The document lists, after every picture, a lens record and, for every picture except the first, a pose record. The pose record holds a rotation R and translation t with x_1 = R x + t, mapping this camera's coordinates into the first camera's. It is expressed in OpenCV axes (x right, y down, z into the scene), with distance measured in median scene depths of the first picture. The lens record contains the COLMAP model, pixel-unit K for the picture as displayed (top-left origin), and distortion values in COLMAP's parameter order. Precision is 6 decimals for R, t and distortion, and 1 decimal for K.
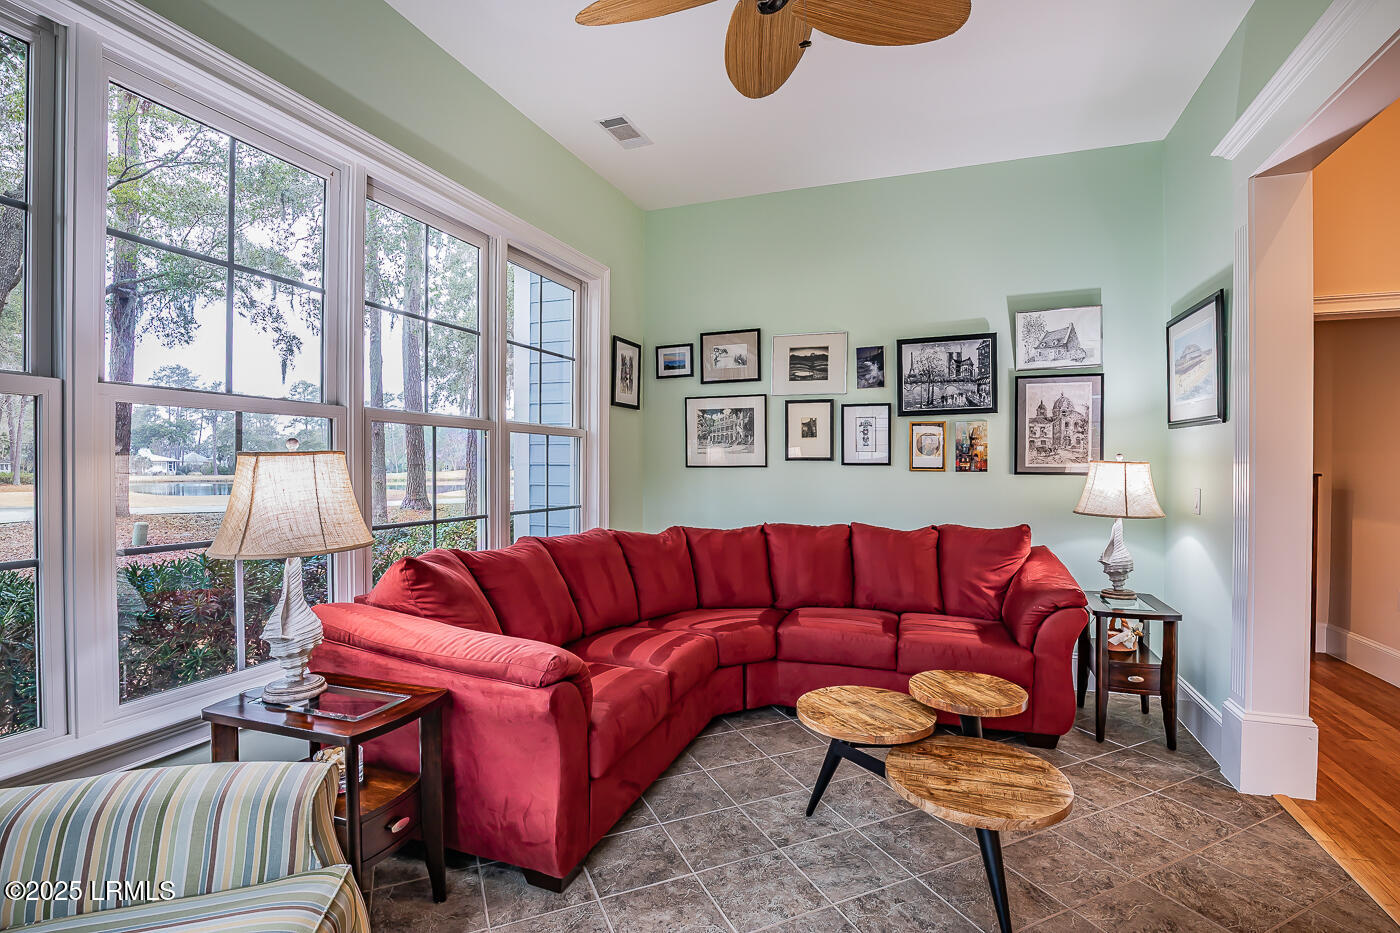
lens RADIAL K [[654.8, 0, 729.6], [0, 654.8, 467.6], [0, 0, 1]] dist [-0.036111, 0.002054]
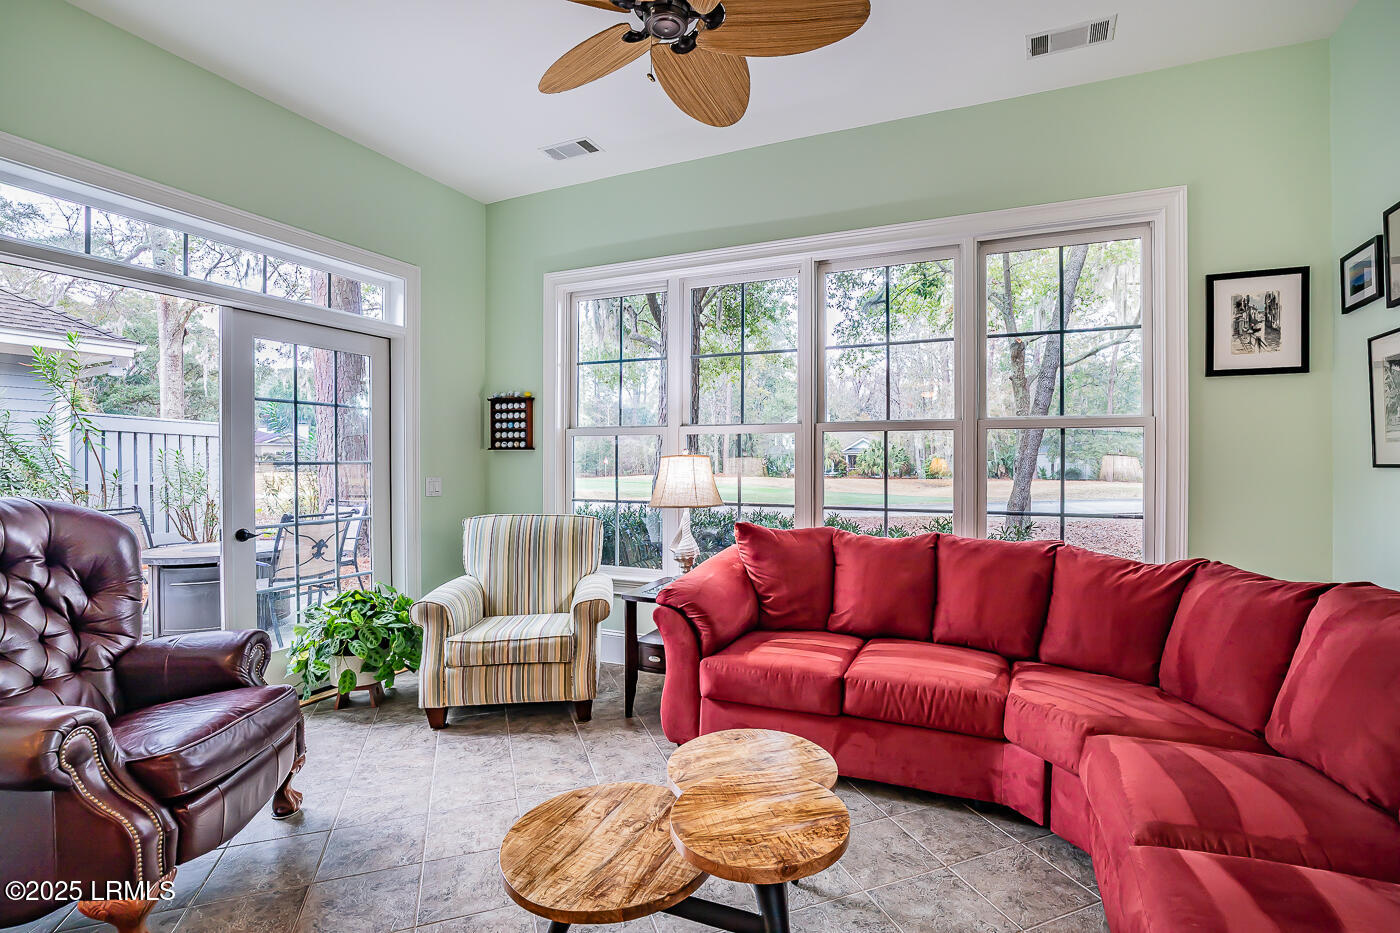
lens RADIAL K [[654.8, 0, 721.3], [0, 654.8, 458.8], [0, 0, 1]] dist [-0.036111, 0.002054]
pose [[-0.081753, -0.008365, -0.996618, 0.567515], [-0.005295, 0.999954, -0.007959, -0.000112], [0.996639, 0.004627, -0.081793, 0.574956]]
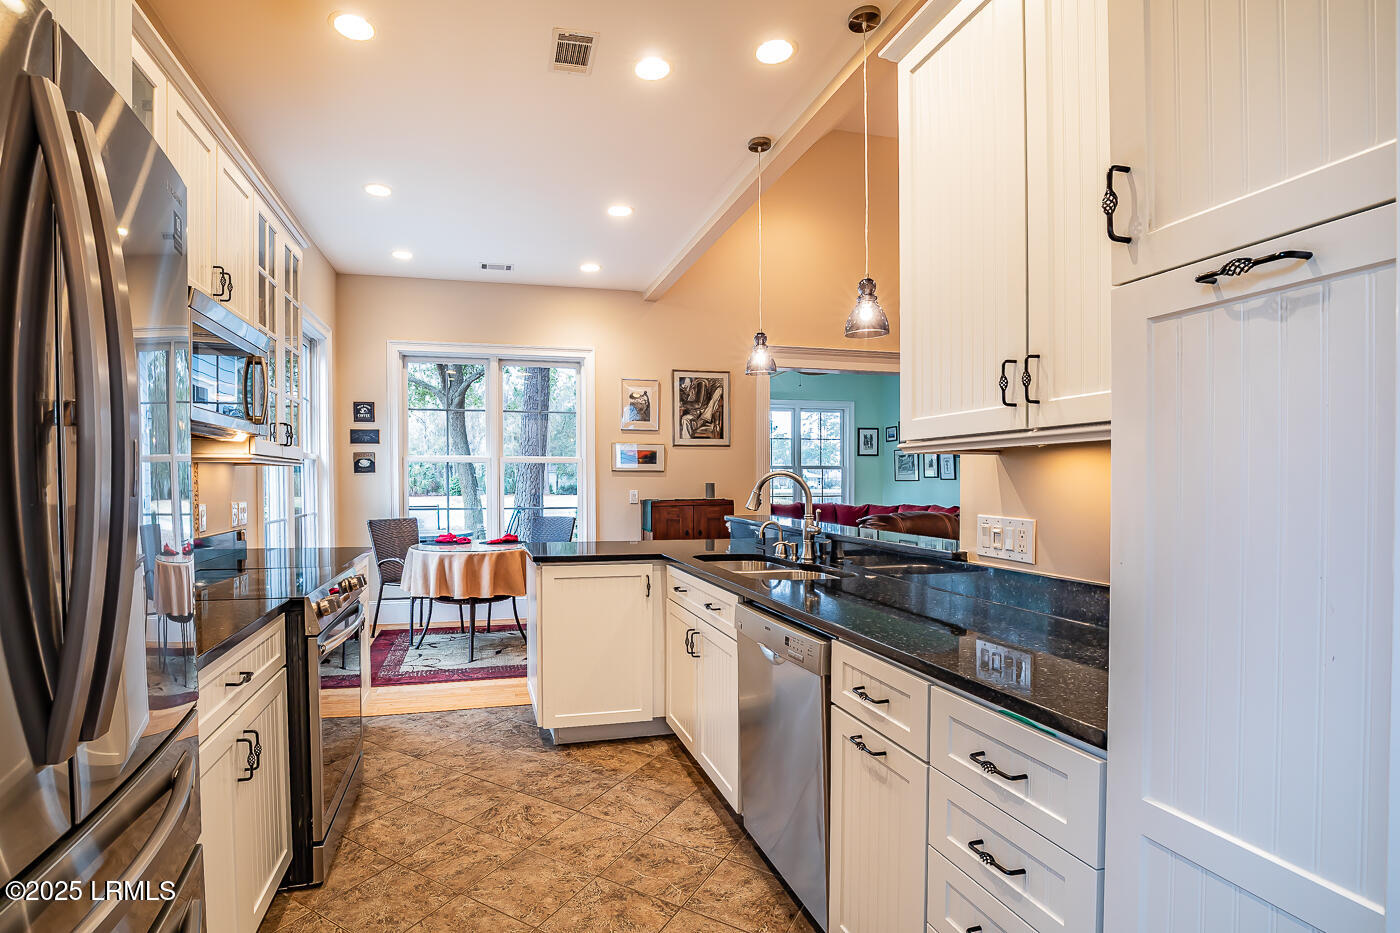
lens RADIAL K [[654.8, 0, 697.7], [0, 654.8, 474.6], [0, 0, 1]] dist [-0.036111, 0.002054]
pose [[0.603705, -0.005005, -0.797192, 1.502441], [0.002312, 0.999987, -0.004527, -0.015616], [0.797205, 0.000889, 0.603708, -1.027409]]
